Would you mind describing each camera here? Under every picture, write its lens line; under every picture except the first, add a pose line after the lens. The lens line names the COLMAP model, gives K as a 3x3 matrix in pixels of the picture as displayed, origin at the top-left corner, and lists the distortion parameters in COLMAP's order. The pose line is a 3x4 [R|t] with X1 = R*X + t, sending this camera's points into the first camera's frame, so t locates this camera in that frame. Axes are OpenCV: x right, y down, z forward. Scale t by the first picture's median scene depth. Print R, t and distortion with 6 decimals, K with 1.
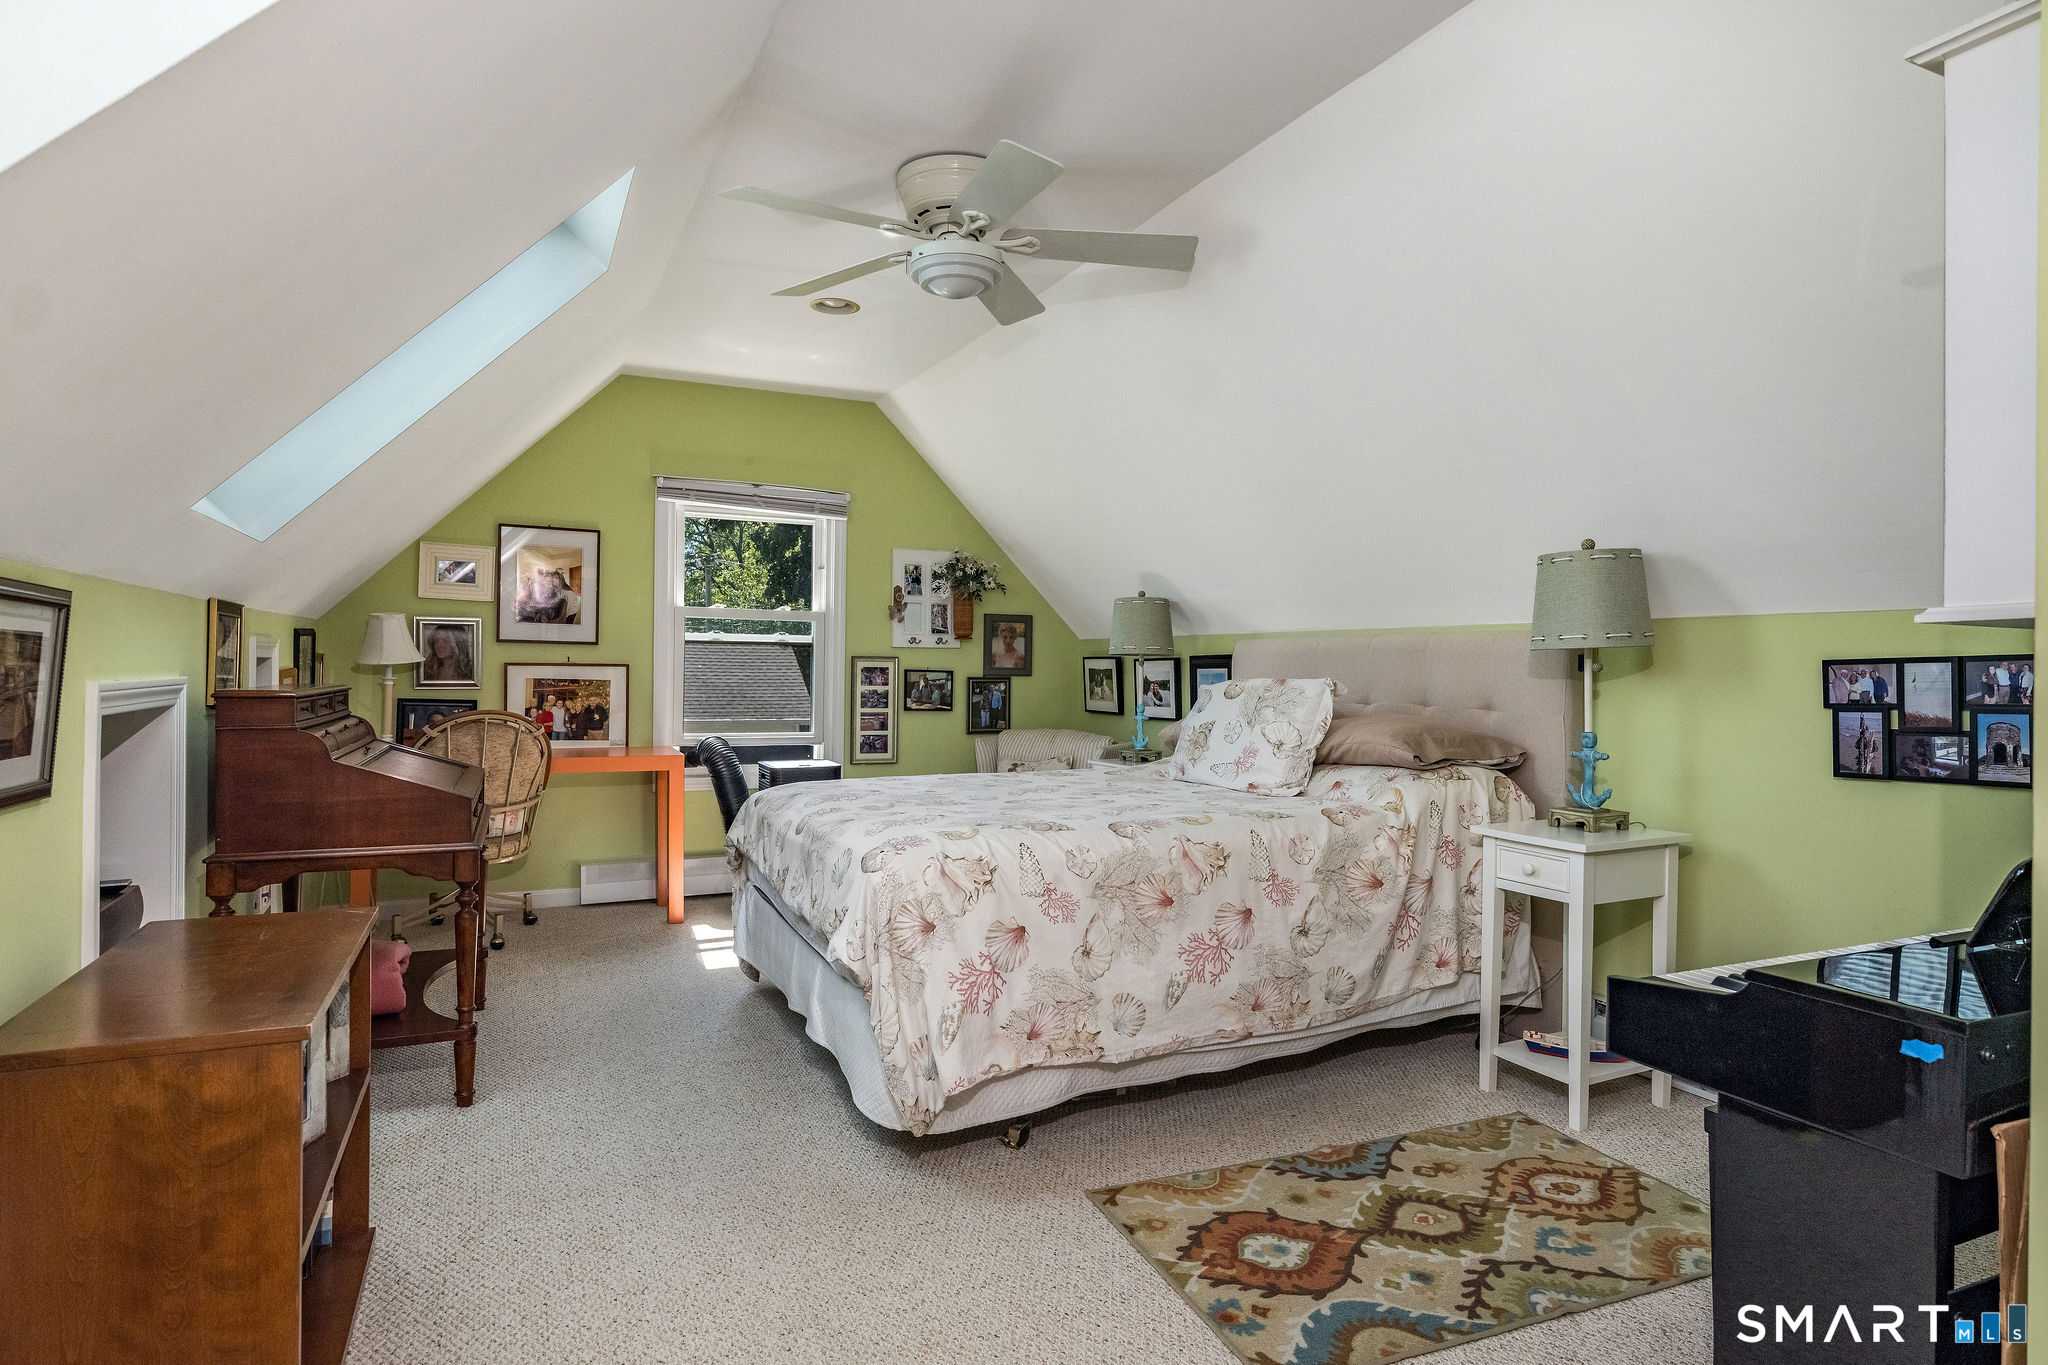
lens RADIAL K [[1106.4, 0, 1019.1], [0, 1106.4, 677.4], [0, 0, 1]] dist [0.002956, -0.003600]
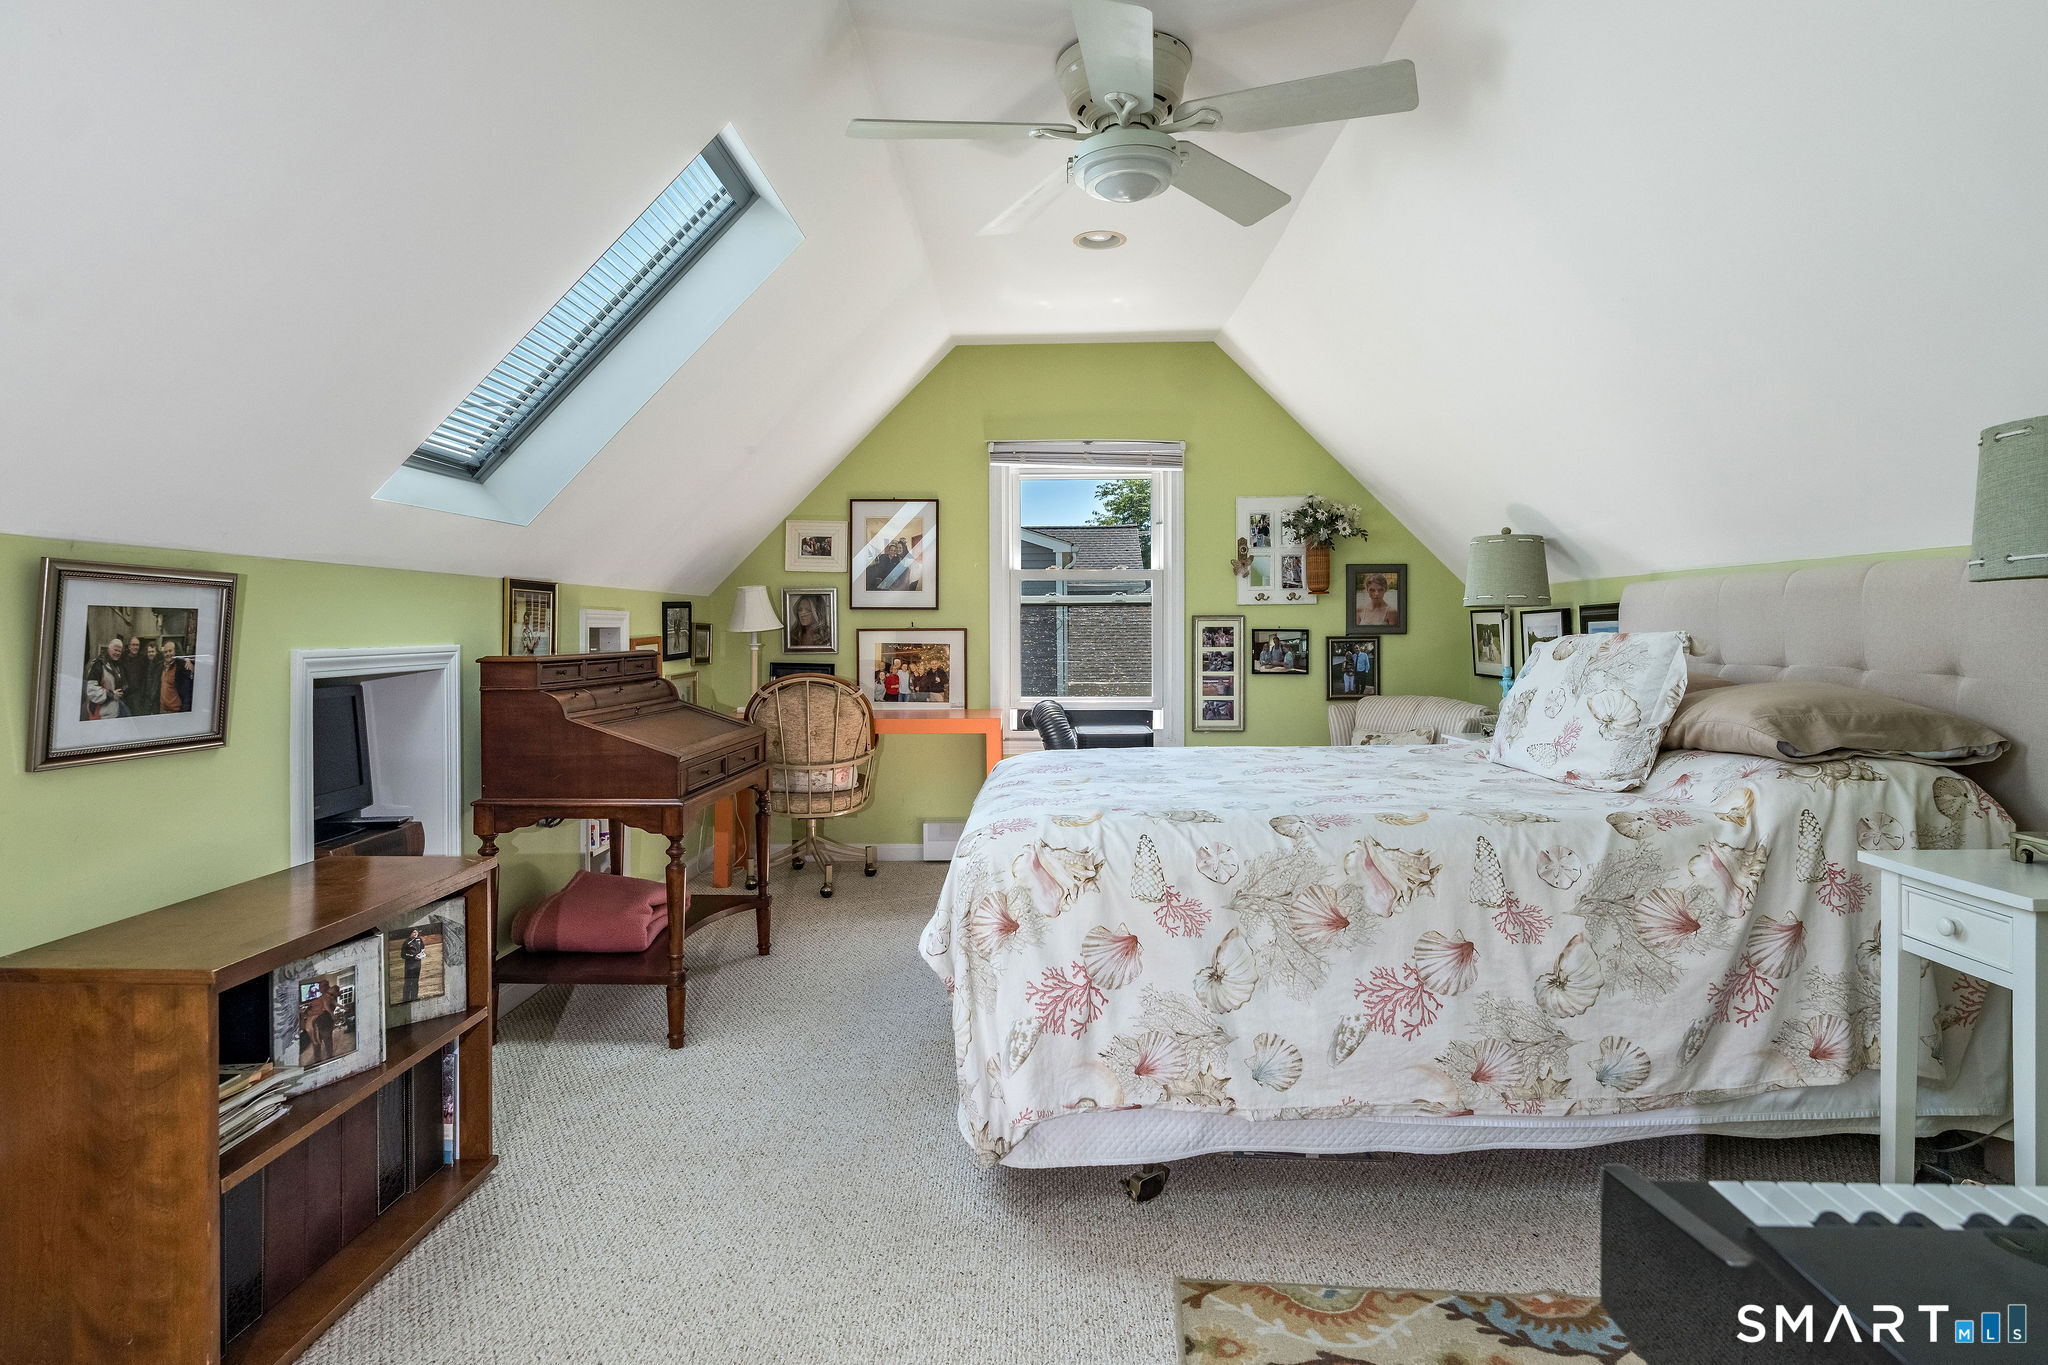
lens RADIAL K [[1106.4, 0, 1018.5], [0, 1106.4, 636.9], [0, 0, 1]] dist [0.002956, -0.003600]
pose [[0.895621, -0.013471, -0.444615, 0.249548], [0.012237, 0.999909, -0.005647, 0.004002], [0.444650, -0.000383, 0.895704, 0.183698]]
